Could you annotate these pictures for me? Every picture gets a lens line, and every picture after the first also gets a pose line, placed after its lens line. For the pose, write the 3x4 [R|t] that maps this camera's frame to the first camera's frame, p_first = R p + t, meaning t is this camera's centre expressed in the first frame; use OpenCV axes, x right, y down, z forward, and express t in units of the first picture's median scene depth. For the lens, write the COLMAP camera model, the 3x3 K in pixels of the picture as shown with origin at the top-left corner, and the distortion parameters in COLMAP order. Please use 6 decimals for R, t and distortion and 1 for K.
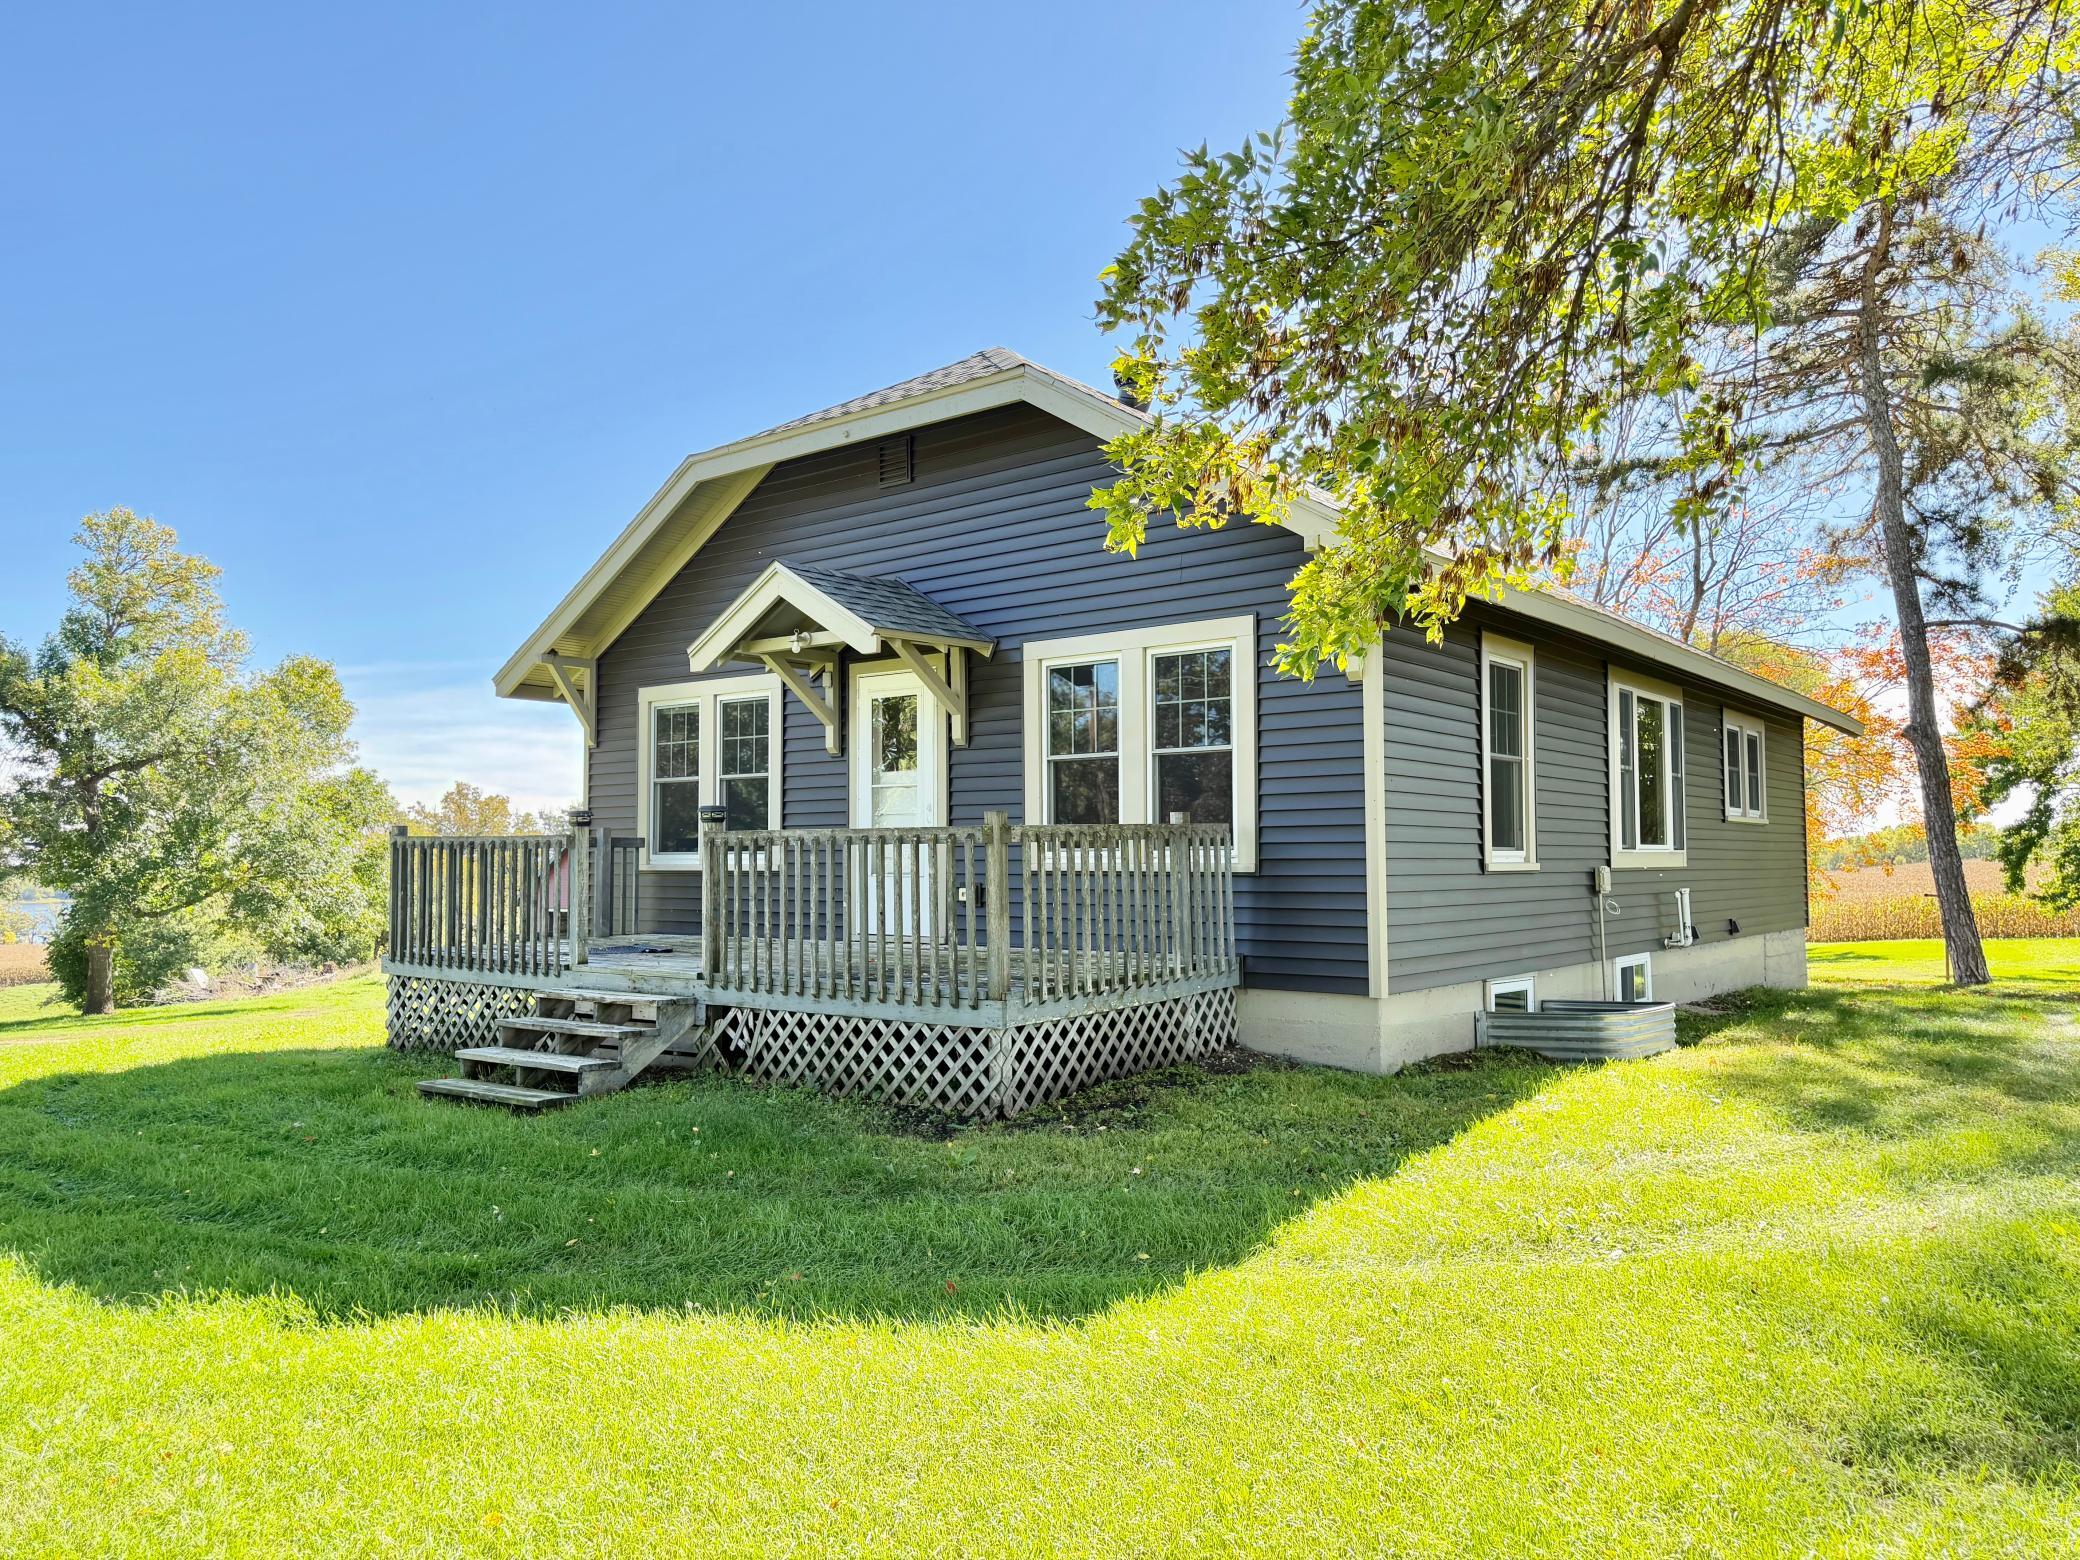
lens RADIAL K [[1447.9, 0, 1040.0], [0, 1447.9, 780.0], [0, 0, 1]] dist [0.166713, -0.234225]
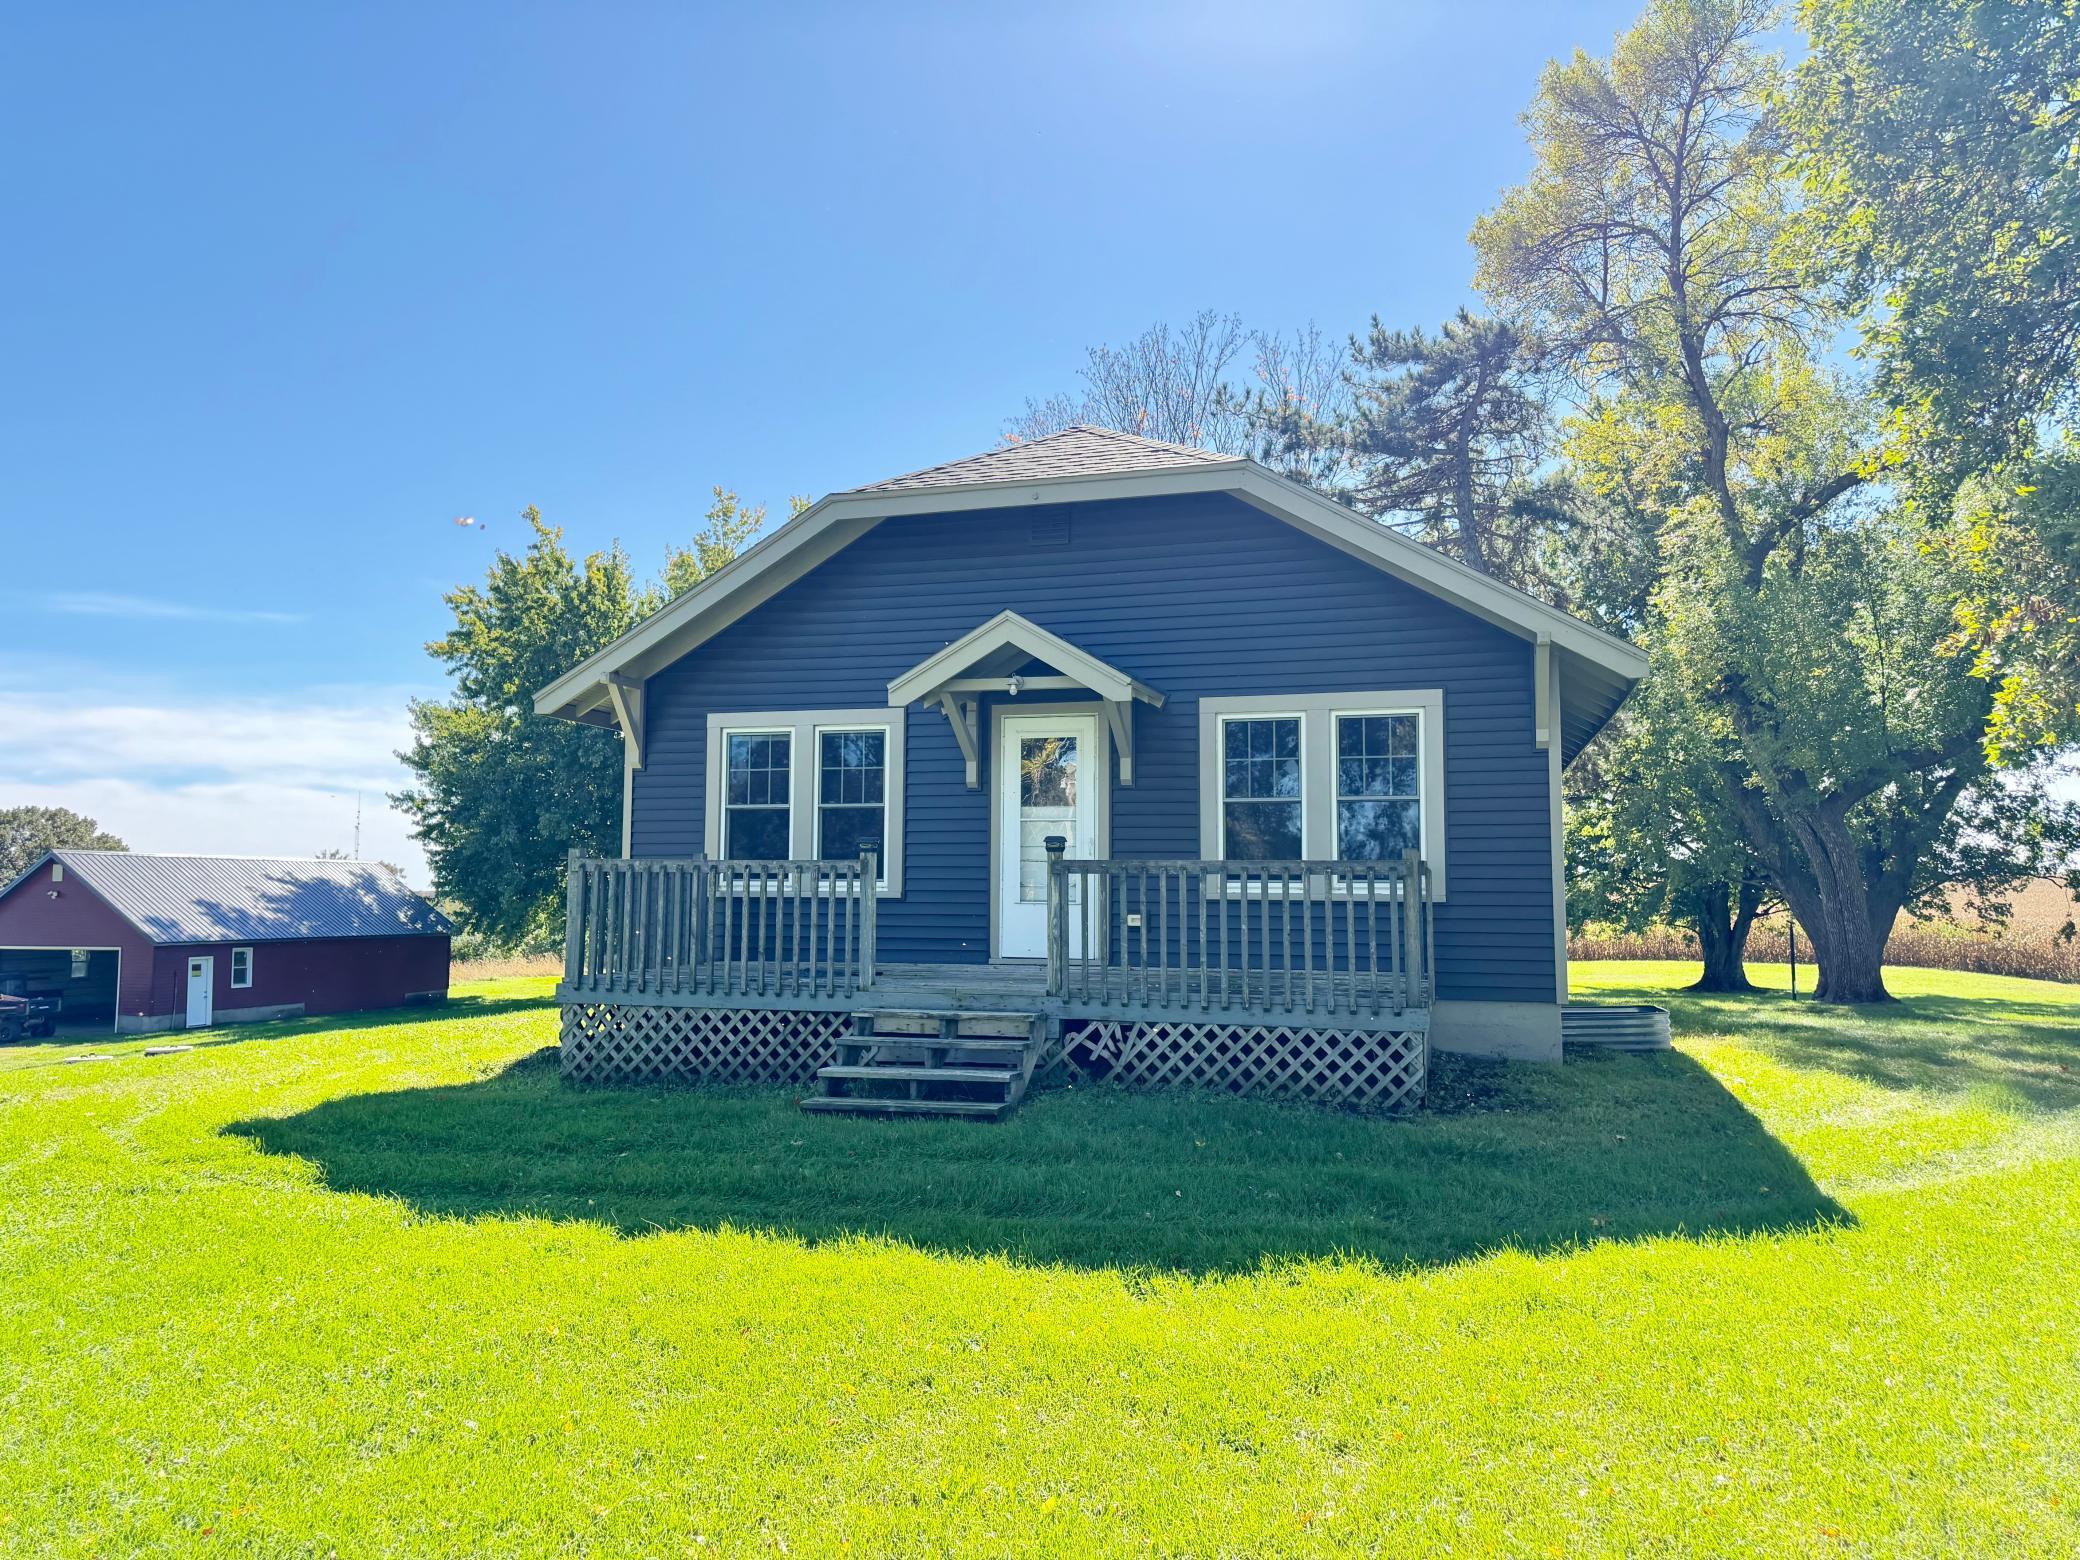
lens RADIAL K [[1447.9, 0, 1040.0], [0, 1447.9, 780.0], [0, 0, 1]] dist [0.166713, -0.234225]
pose [[0.926250, 0.037537, 0.375037, -0.583621], [-0.028335, 0.999148, -0.030023, 0.007507], [-0.375844, 0.017182, 0.926524, 0.001940]]
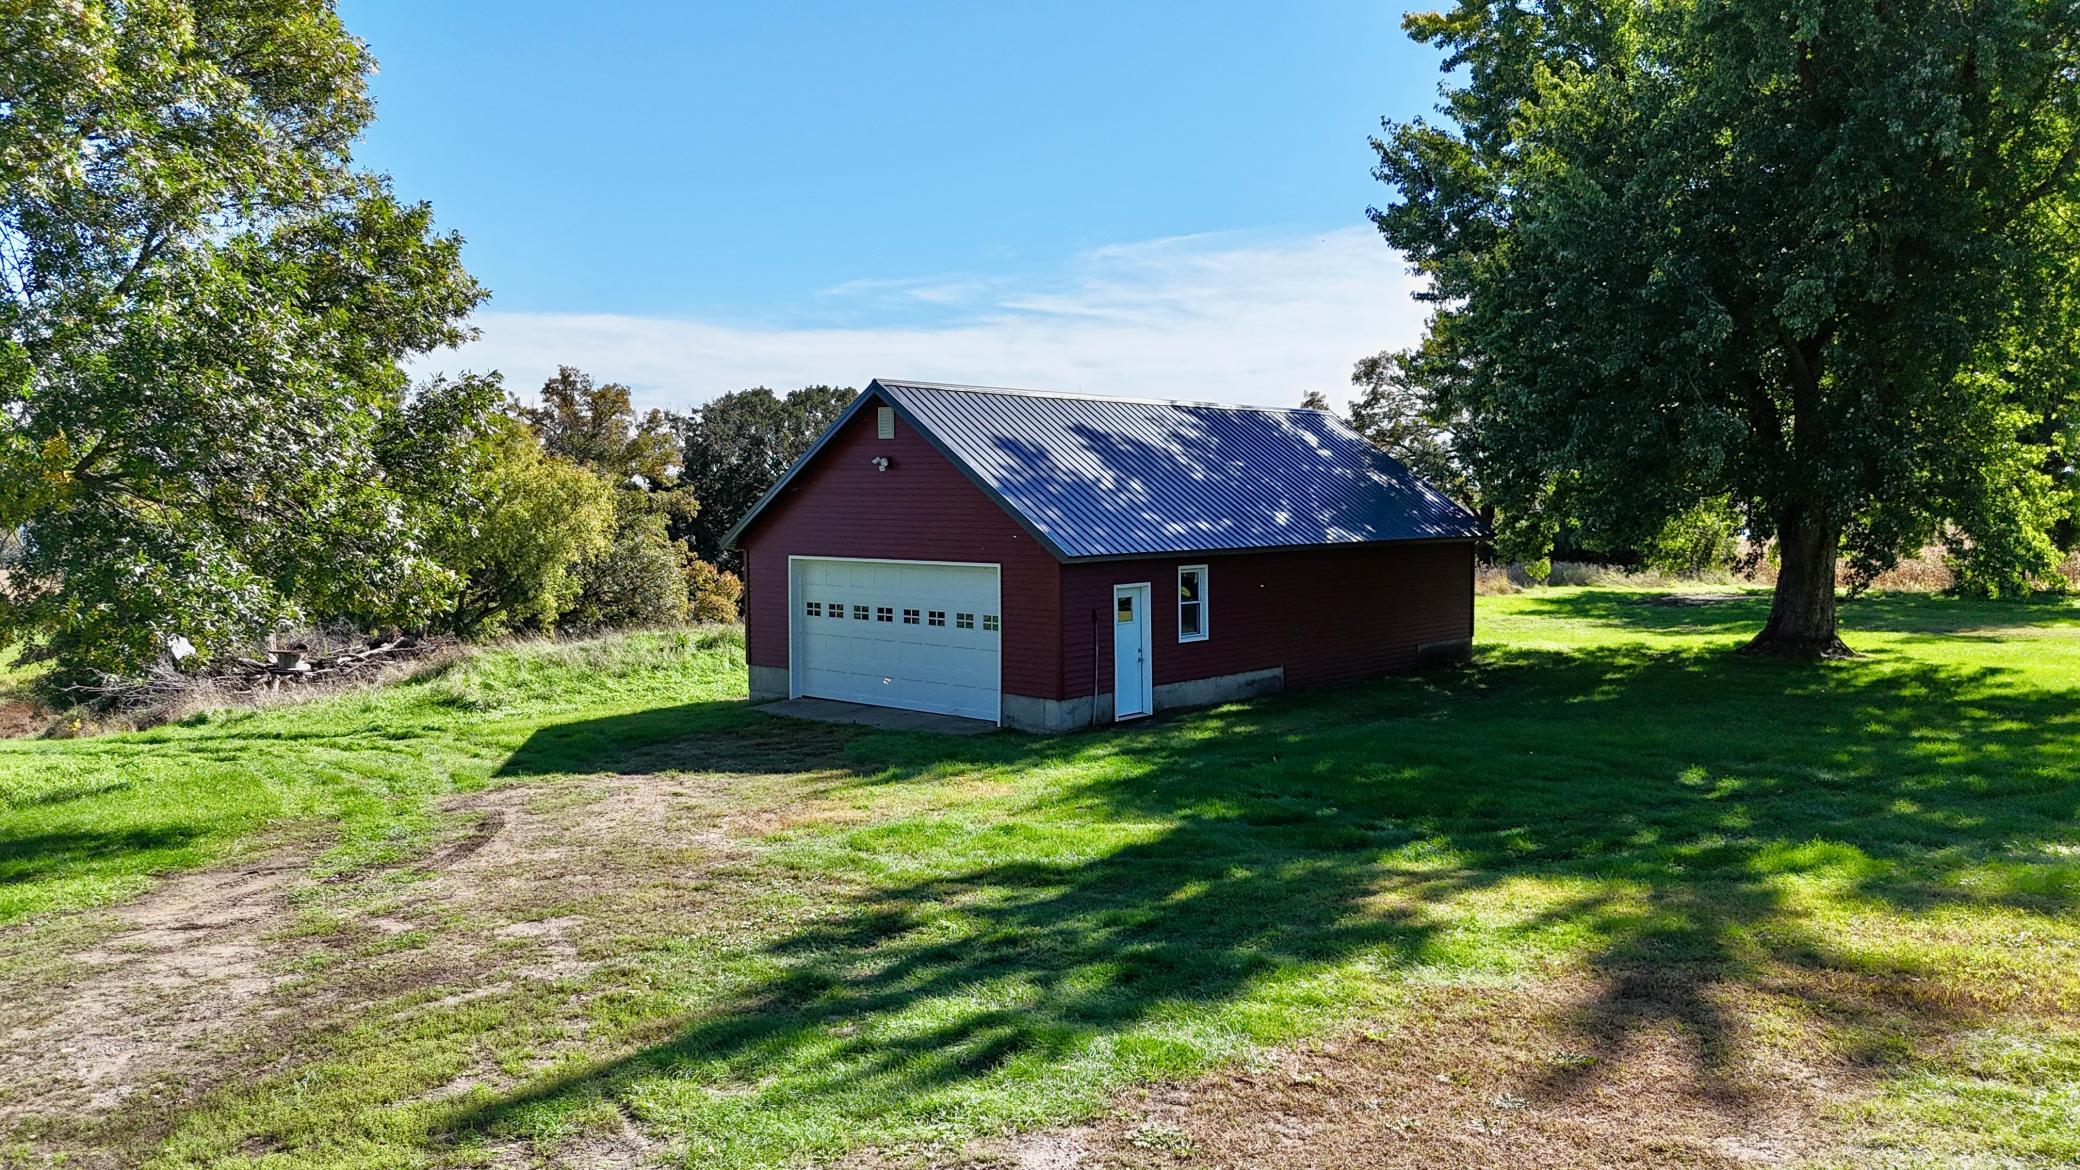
lens RADIAL K [[1537.4, 0, 1039.8], [0, 1537.4, 562.0], [0, 0, 1]] dist [0.119172, -0.000553]
pose [[0.997654, 0.013752, -0.067060, -1.213184], [-0.006757, 0.994613, 0.103440, 0.200477], [0.068121, -0.102744, 0.992372, 2.770973]]
